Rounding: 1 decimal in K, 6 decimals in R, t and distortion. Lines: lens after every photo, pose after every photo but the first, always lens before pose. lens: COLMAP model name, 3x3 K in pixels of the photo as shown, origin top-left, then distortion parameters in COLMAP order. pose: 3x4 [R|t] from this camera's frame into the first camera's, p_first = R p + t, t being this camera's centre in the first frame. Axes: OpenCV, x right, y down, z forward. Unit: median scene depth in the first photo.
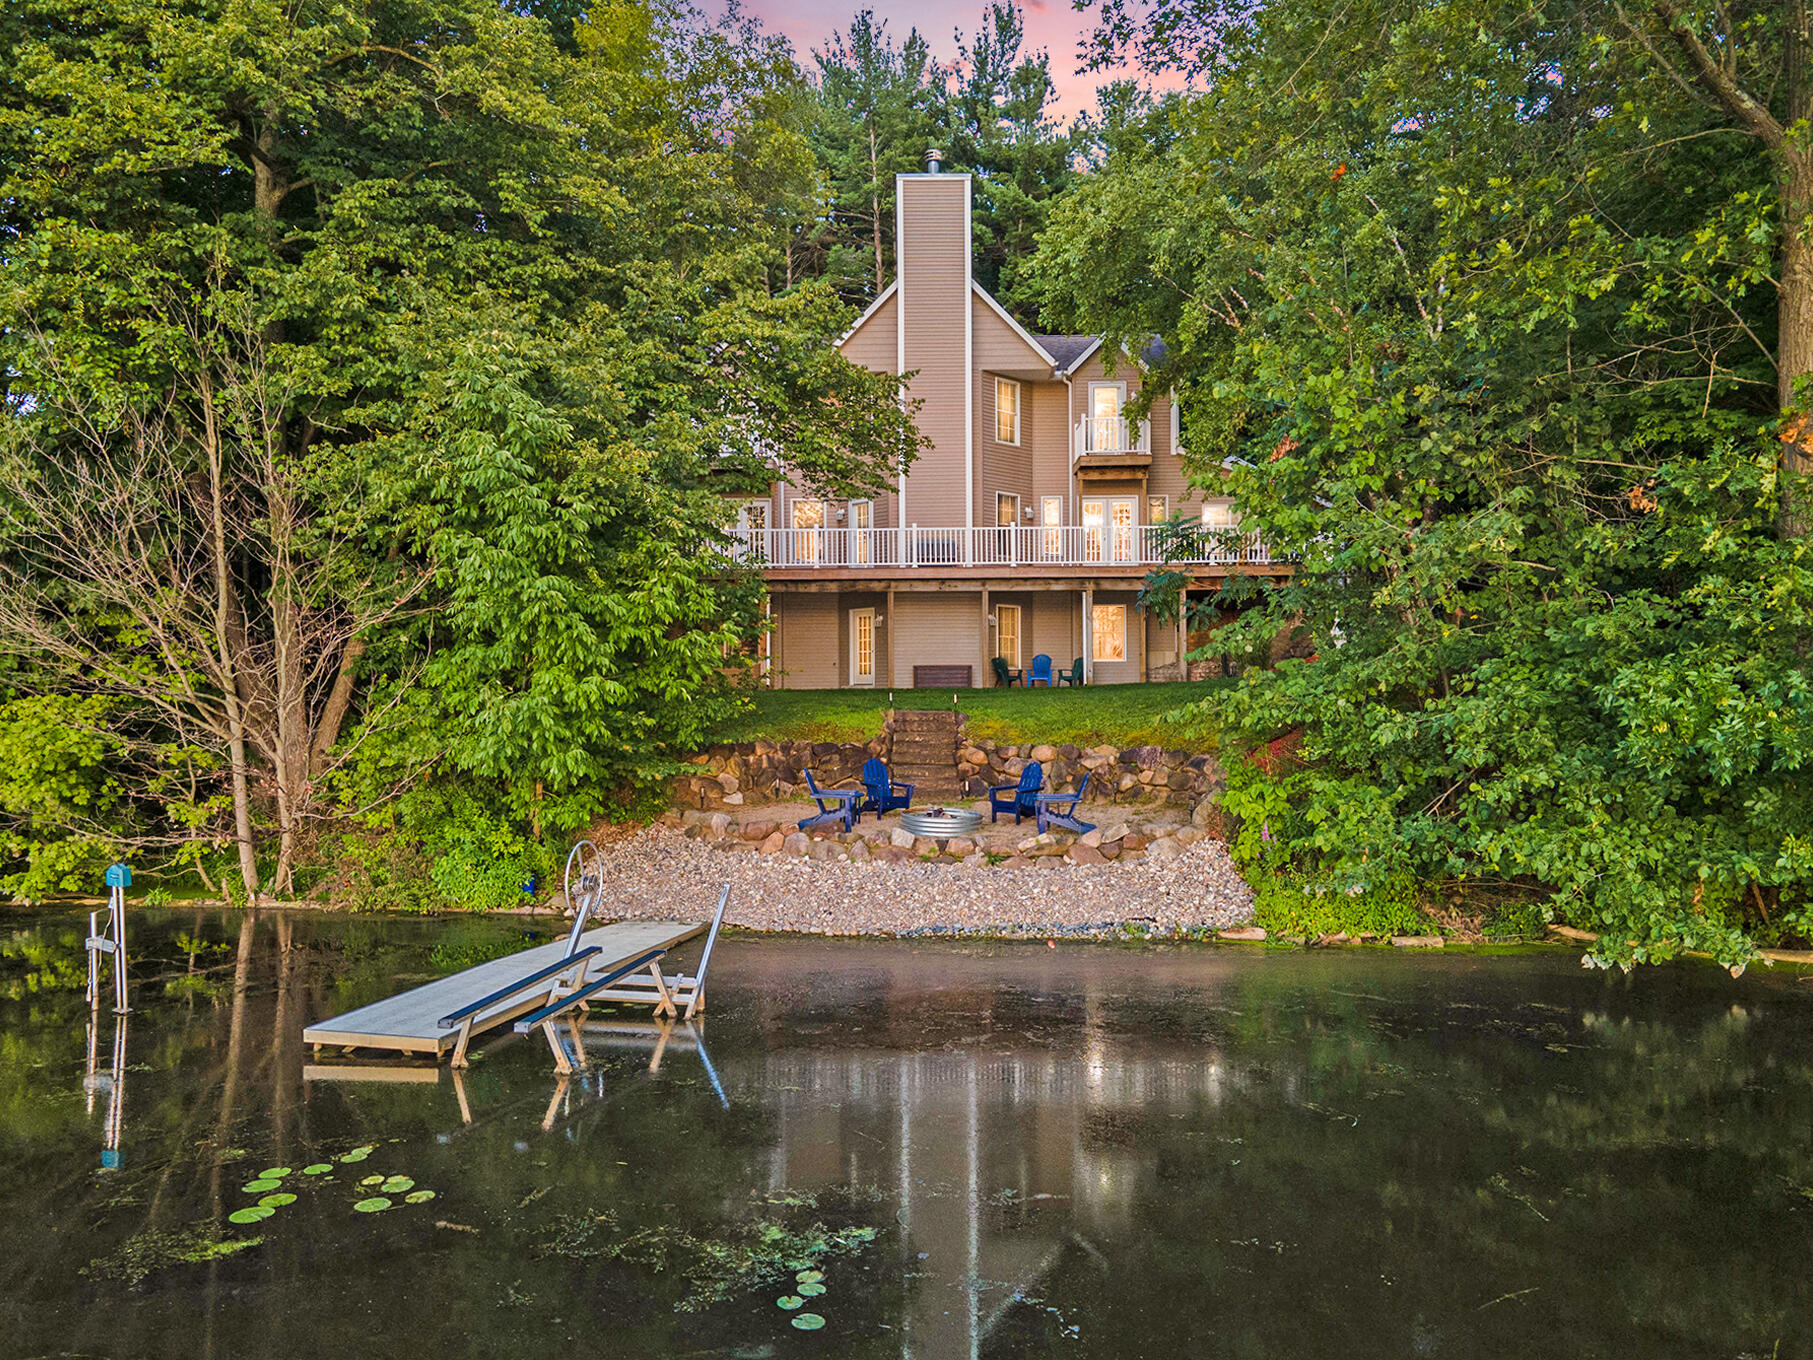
lens RADIAL K [[1277.0, 0, 896.1], [0, 1277.0, 656.8], [0, 0, 1]] dist [0.010315, 0.001503]
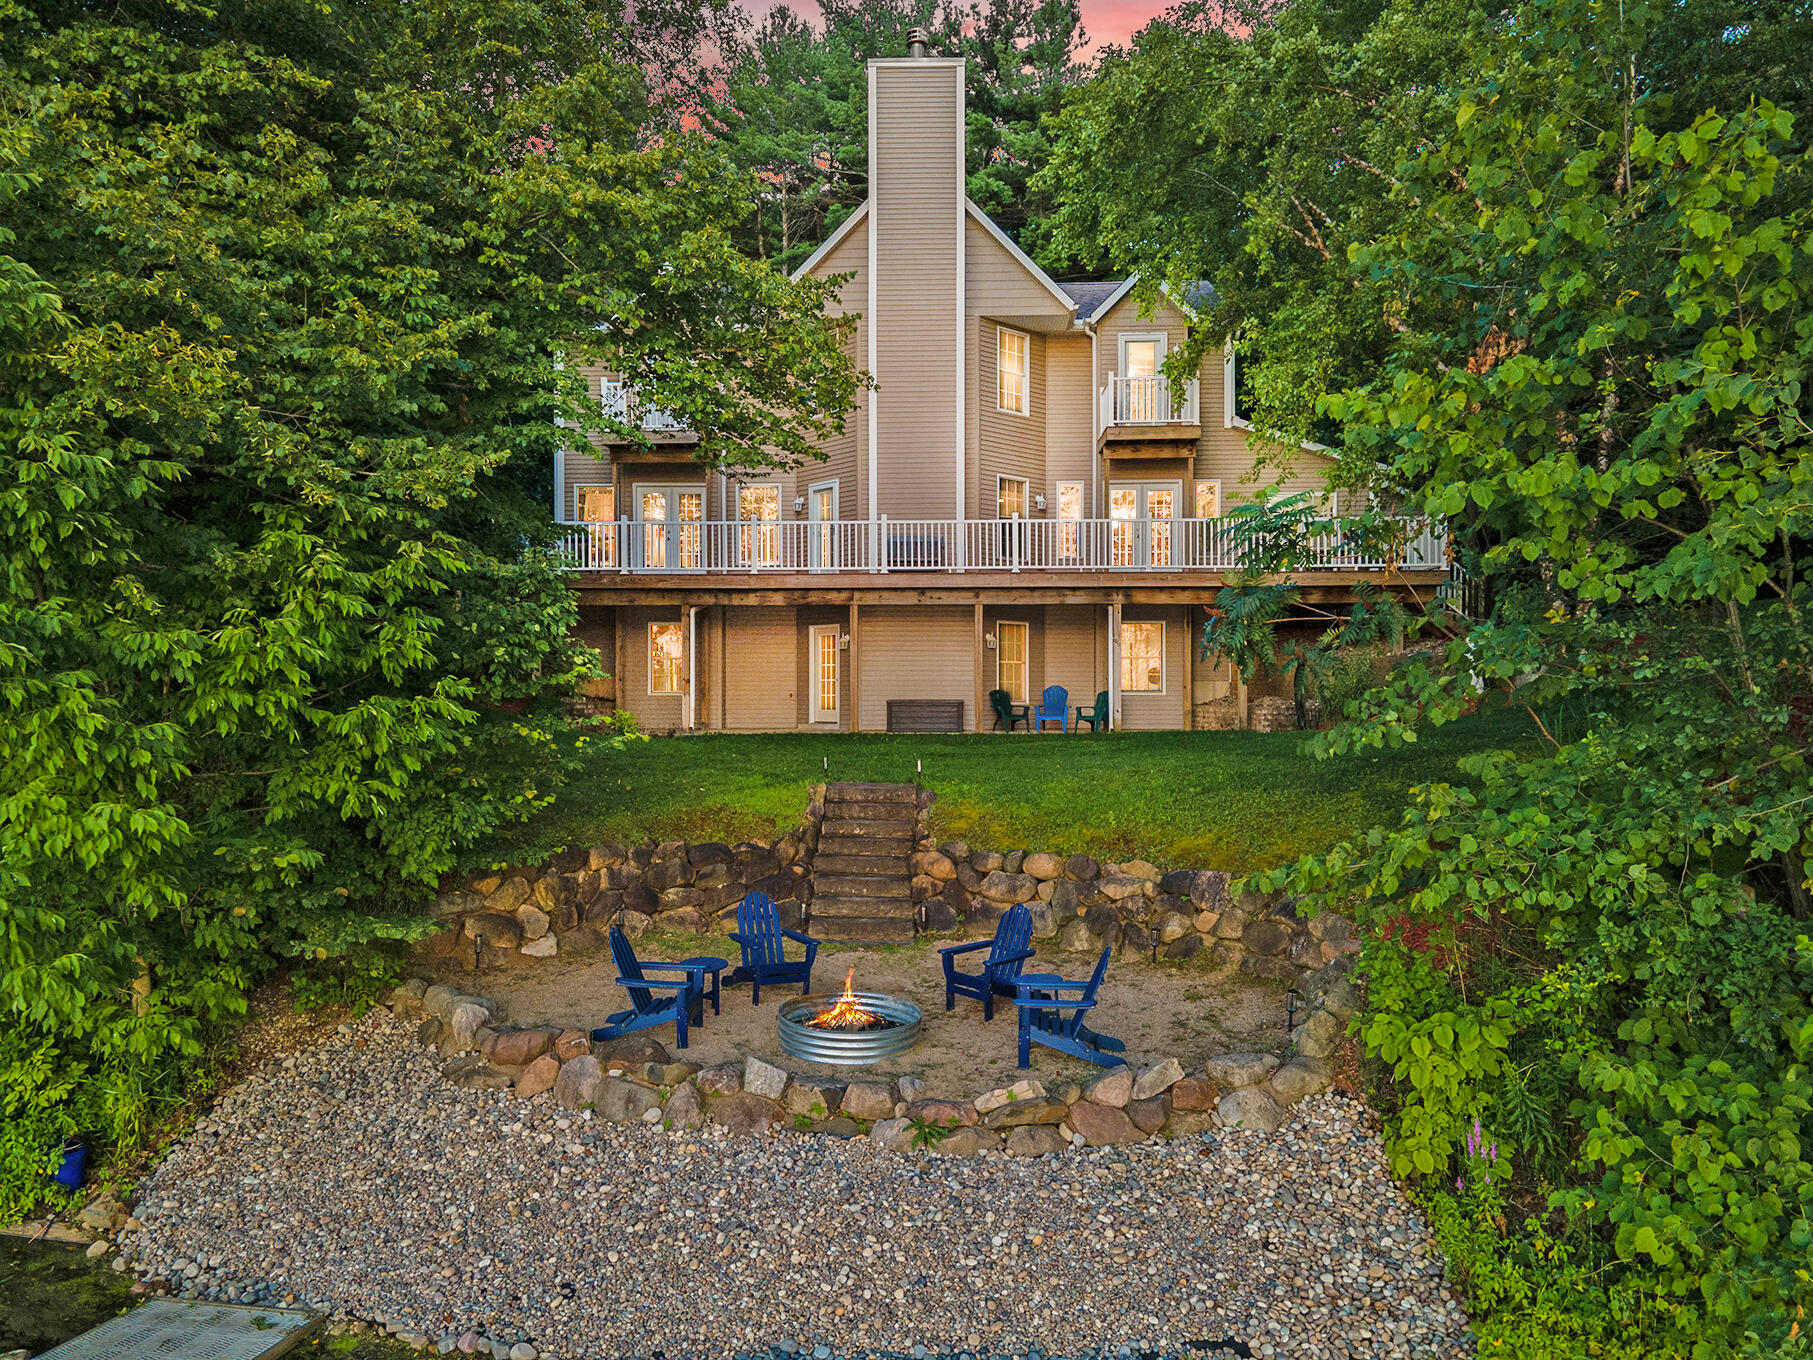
lens RADIAL K [[1277.0, 0, 896.1], [0, 1277.0, 656.8], [0, 0, 1]] dist [0.010315, 0.001503]
pose [[0.999691, 0.004996, -0.024358, 0.038671], [-0.004995, 0.999988, 0.000076, -0.020019], [0.024359, 0.000046, 0.999703, 0.240217]]
